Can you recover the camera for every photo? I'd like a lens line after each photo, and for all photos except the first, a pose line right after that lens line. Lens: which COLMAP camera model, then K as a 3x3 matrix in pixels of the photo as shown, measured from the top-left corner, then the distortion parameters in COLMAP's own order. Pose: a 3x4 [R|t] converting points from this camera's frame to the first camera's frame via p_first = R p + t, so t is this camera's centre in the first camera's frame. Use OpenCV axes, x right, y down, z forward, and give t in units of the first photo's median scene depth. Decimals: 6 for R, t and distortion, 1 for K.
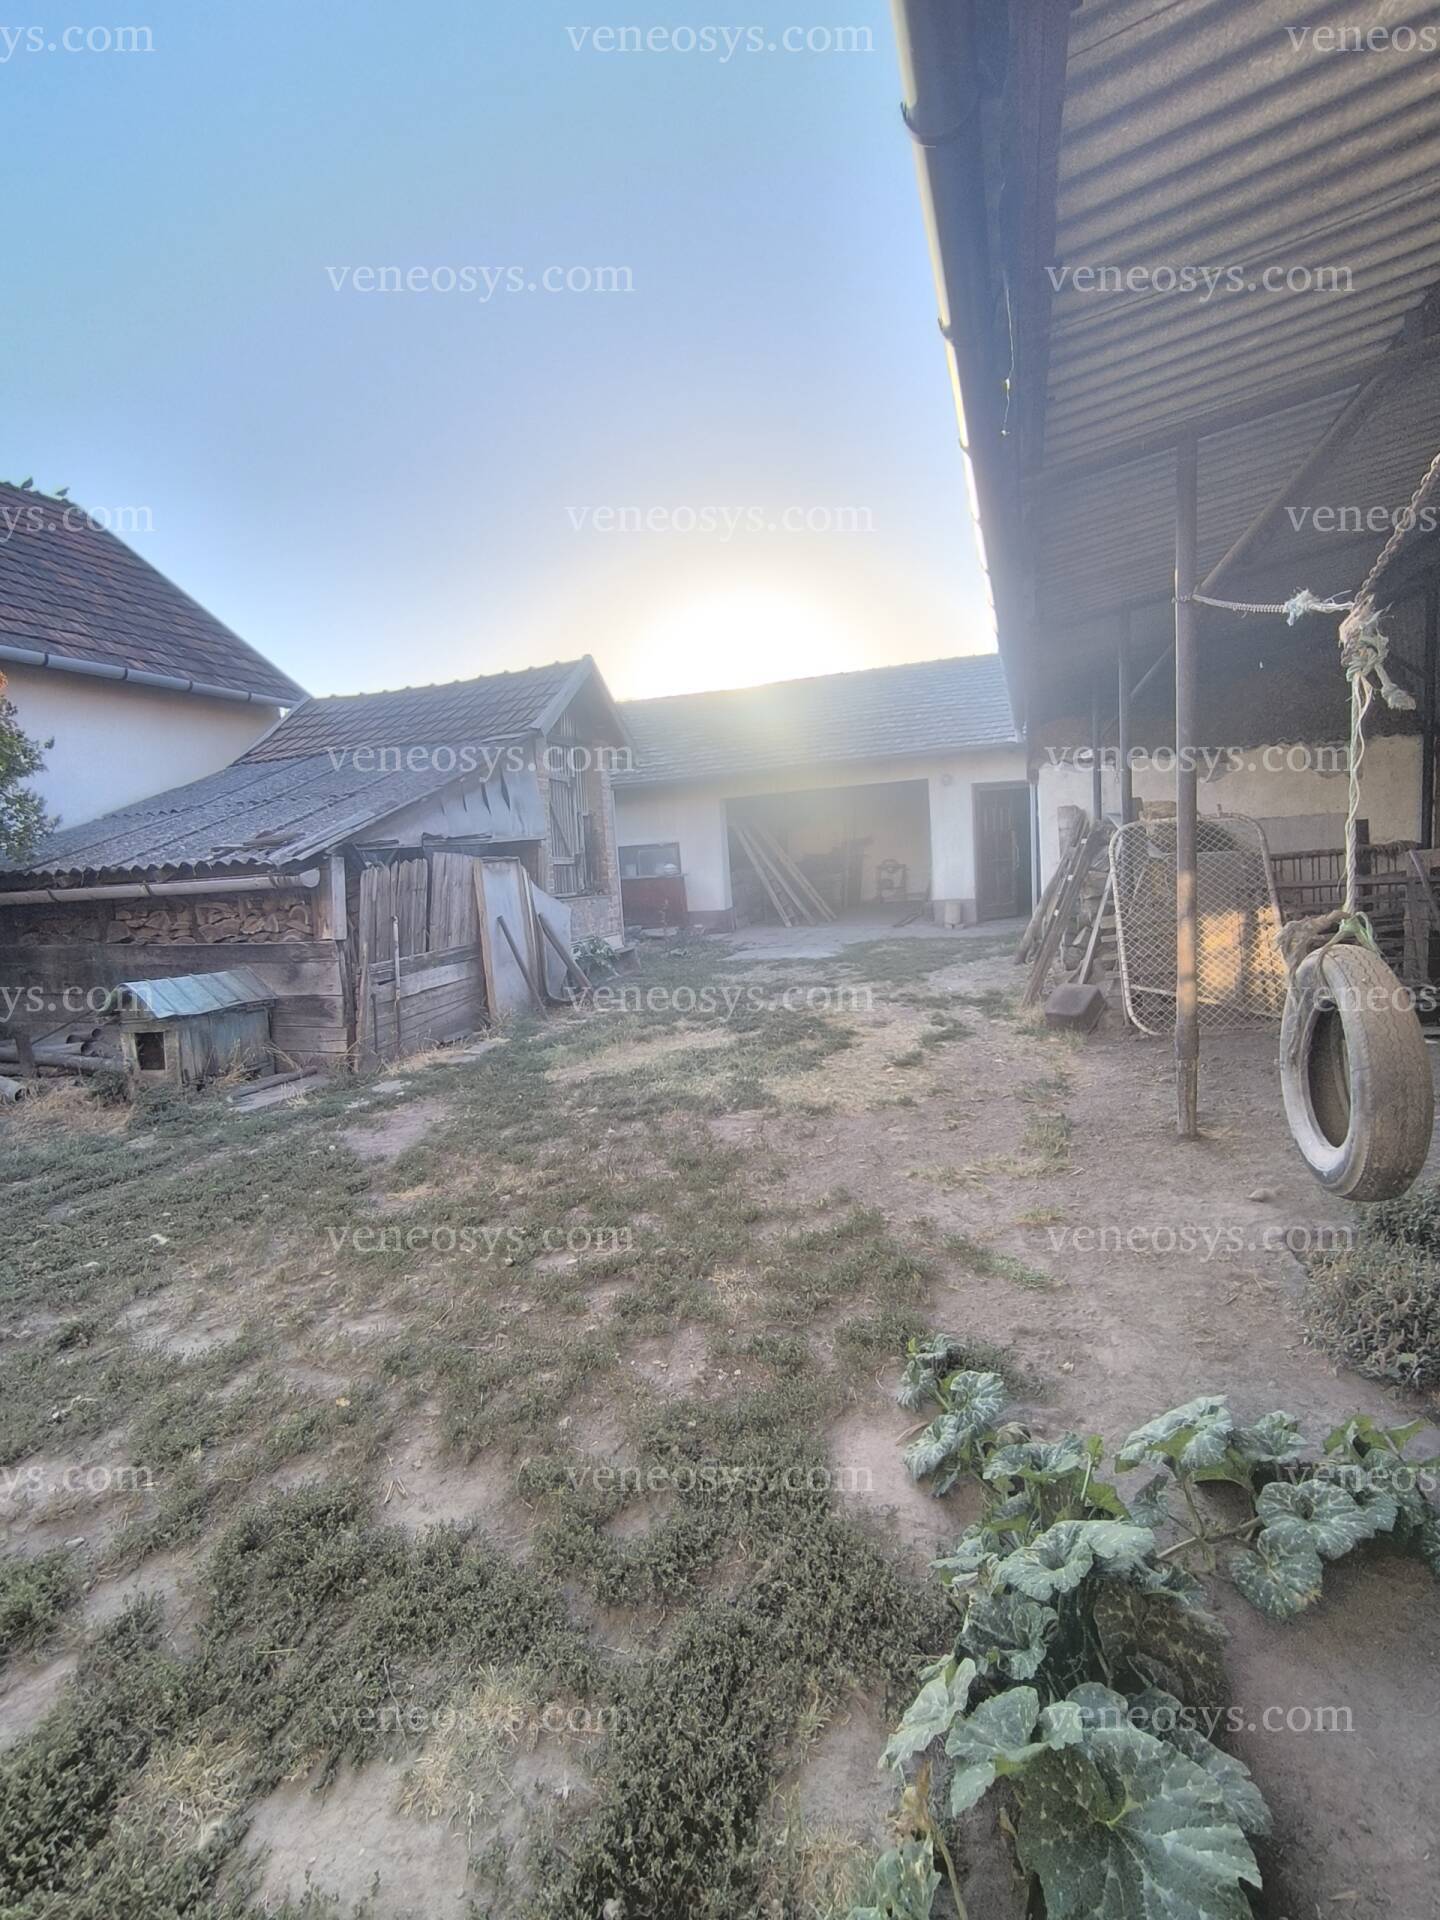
lens RADIAL K [[894.9, 0, 720.0], [0, 894.9, 960.0], [0, 0, 1]] dist [-0.017055, 0.000859]
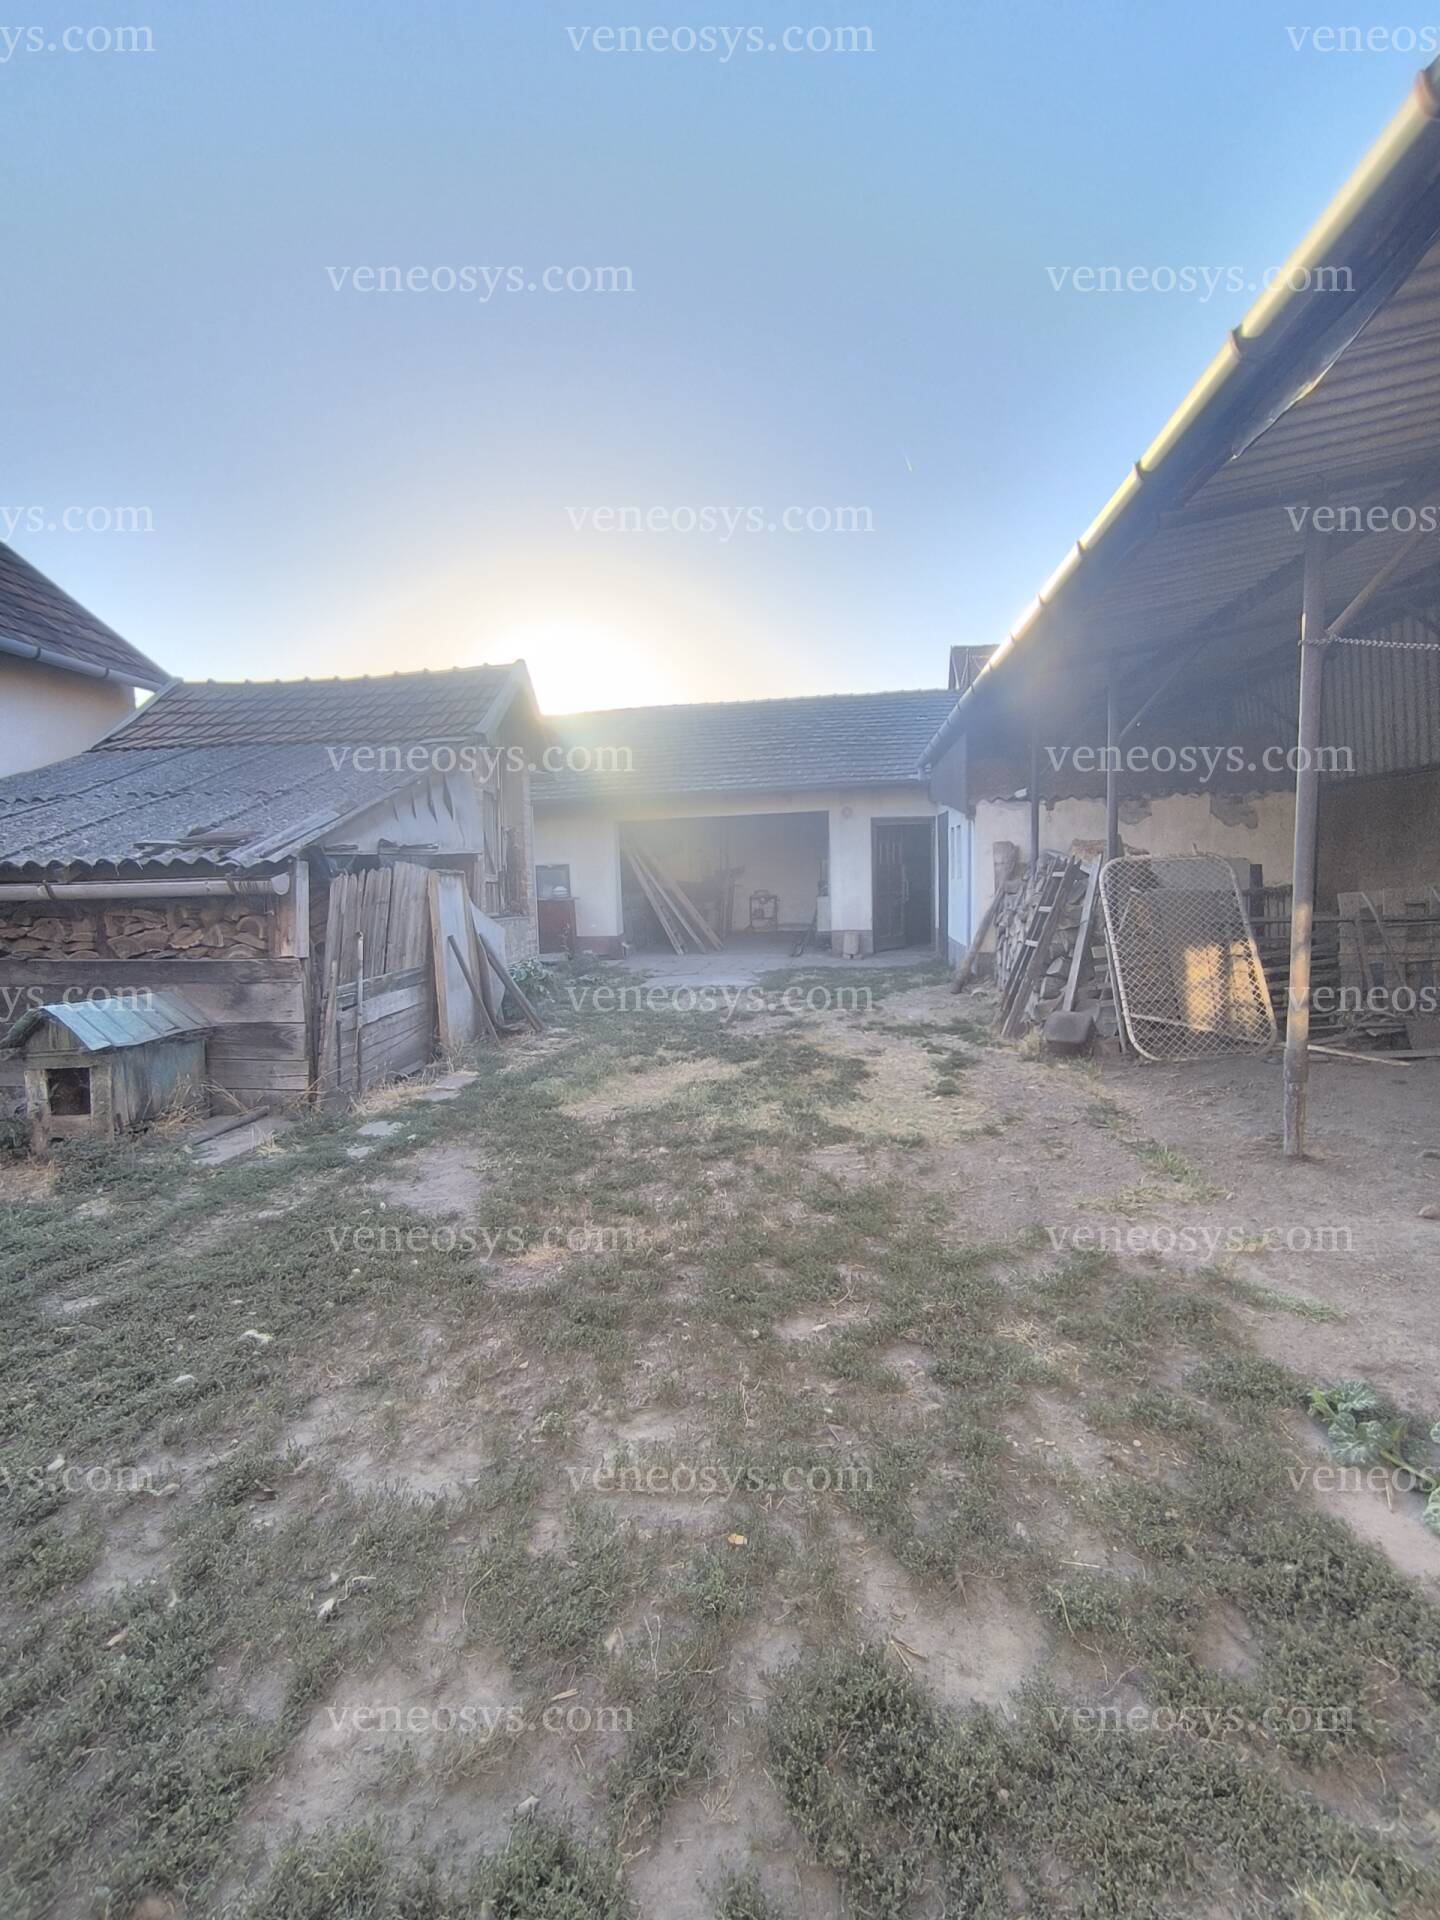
lens RADIAL K [[894.5, 0, 720.0], [0, 894.5, 960.0], [0, 0, 1]] dist [-0.020250, 0.013219]
pose [[0.976301, 0.015478, 0.215864, -0.219369], [-0.008147, 0.999361, -0.034811, 0.006294], [-0.216265, 0.032227, 0.975803, 0.080338]]
